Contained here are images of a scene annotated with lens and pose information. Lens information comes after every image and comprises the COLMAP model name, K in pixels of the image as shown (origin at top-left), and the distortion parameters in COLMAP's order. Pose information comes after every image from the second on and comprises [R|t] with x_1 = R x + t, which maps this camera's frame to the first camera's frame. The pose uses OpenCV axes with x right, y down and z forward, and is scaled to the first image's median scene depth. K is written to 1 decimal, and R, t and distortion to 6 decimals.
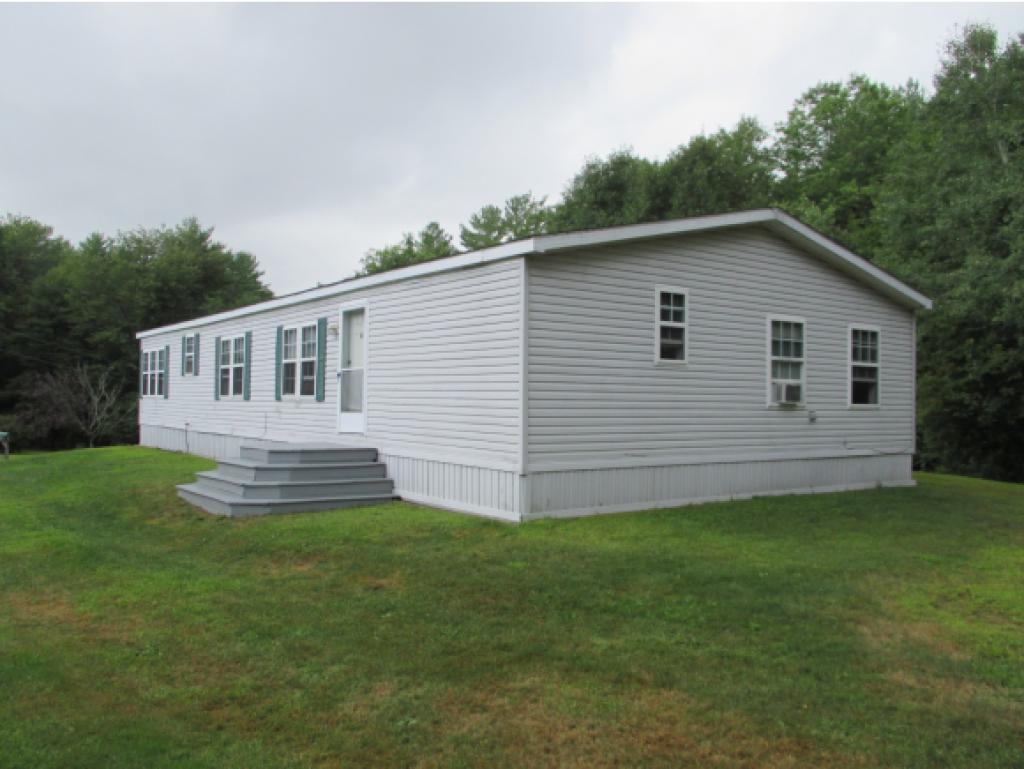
lens RADIAL K [[850.9, 0, 512.0], [0, 850.9, 384.5], [0, 0, 1]] dist [-0.013526, -0.006744]
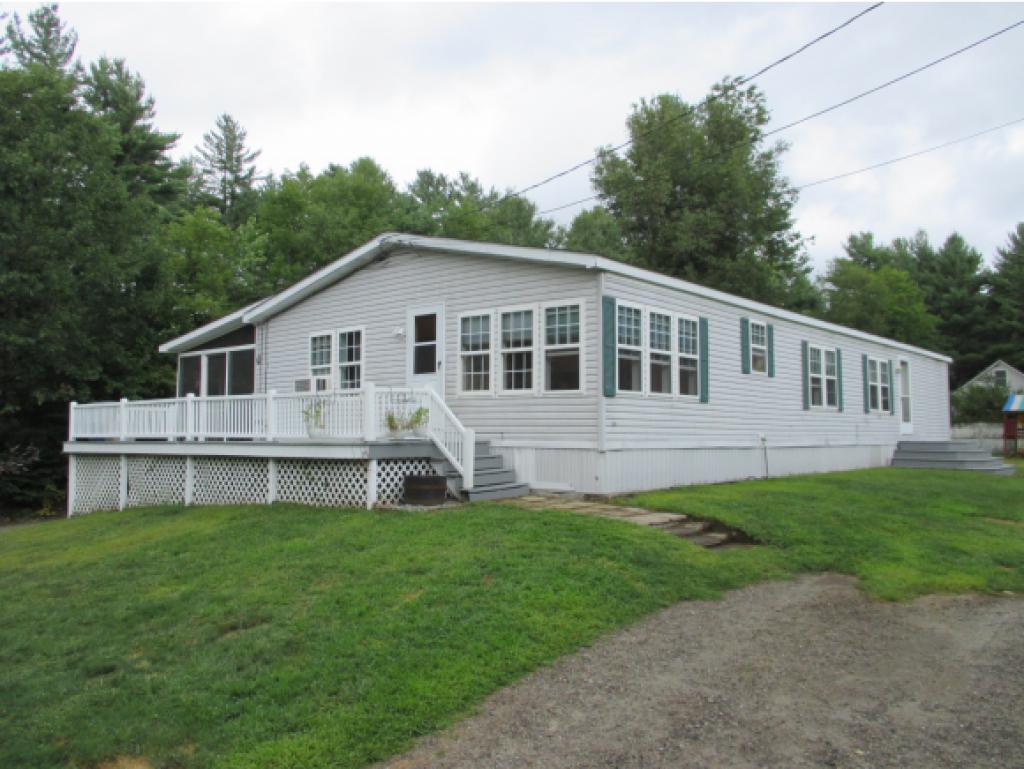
lens RADIAL K [[850.9, 0, 512.0], [0, 850.9, 384.5], [0, 0, 1]] dist [-0.013526, -0.006744]
pose [[-0.218389, -0.004497, 0.975851, -1.241180], [-0.075023, 0.997107, -0.012195, 0.027875], [-0.972974, -0.075874, -0.218095, 1.589495]]
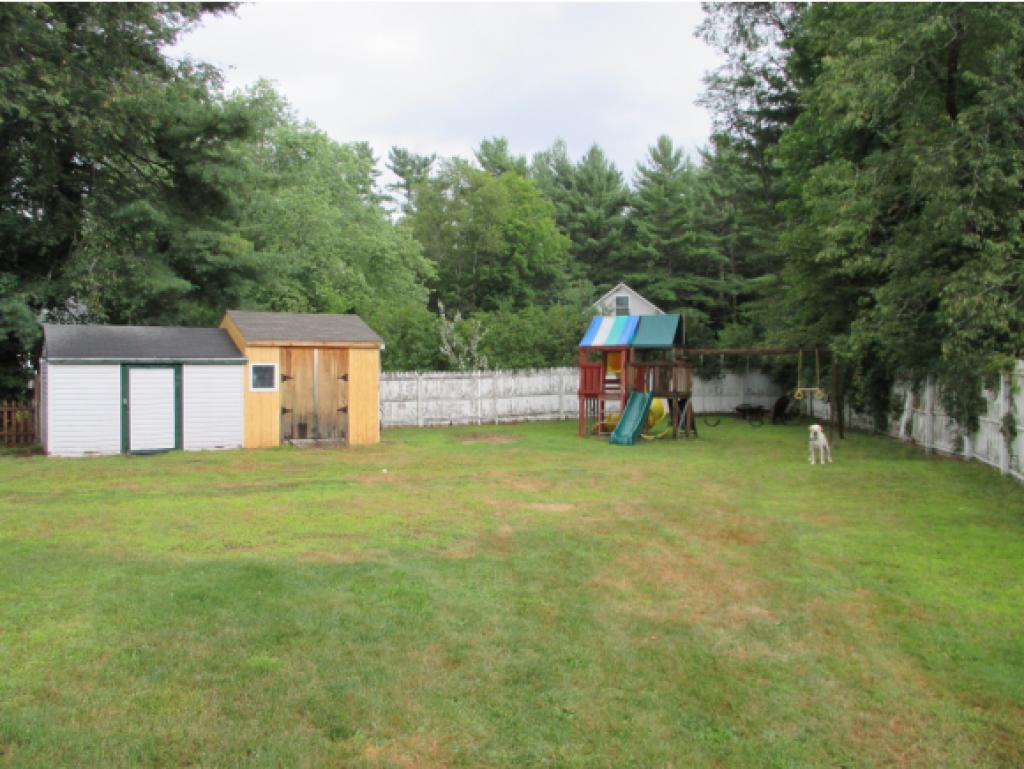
lens RADIAL K [[850.9, 0, 512.0], [0, 850.9, 384.5], [0, 0, 1]] dist [-0.013526, -0.006744]
pose [[-0.545006, -0.068795, 0.835605, -0.195769], [-0.083611, 0.996120, 0.027477, 0.000377], [-0.834253, -0.054890, -0.548643, 0.468269]]
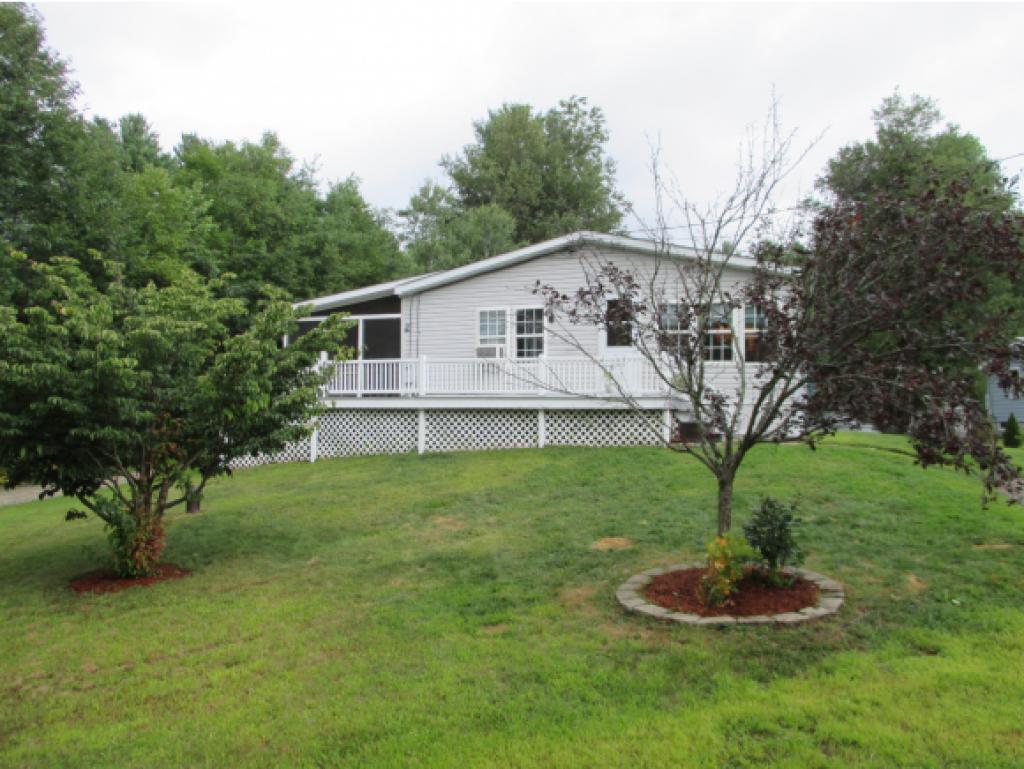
lens RADIAL K [[850.9, 0, 512.0], [0, 850.9, 384.5], [0, 0, 1]] dist [-0.013526, -0.006744]
pose [[-0.549386, -0.031192, 0.834986, -1.213213], [-0.096146, 0.995025, -0.026090, 0.096722], [-0.830018, -0.094614, -0.549652, 2.143032]]
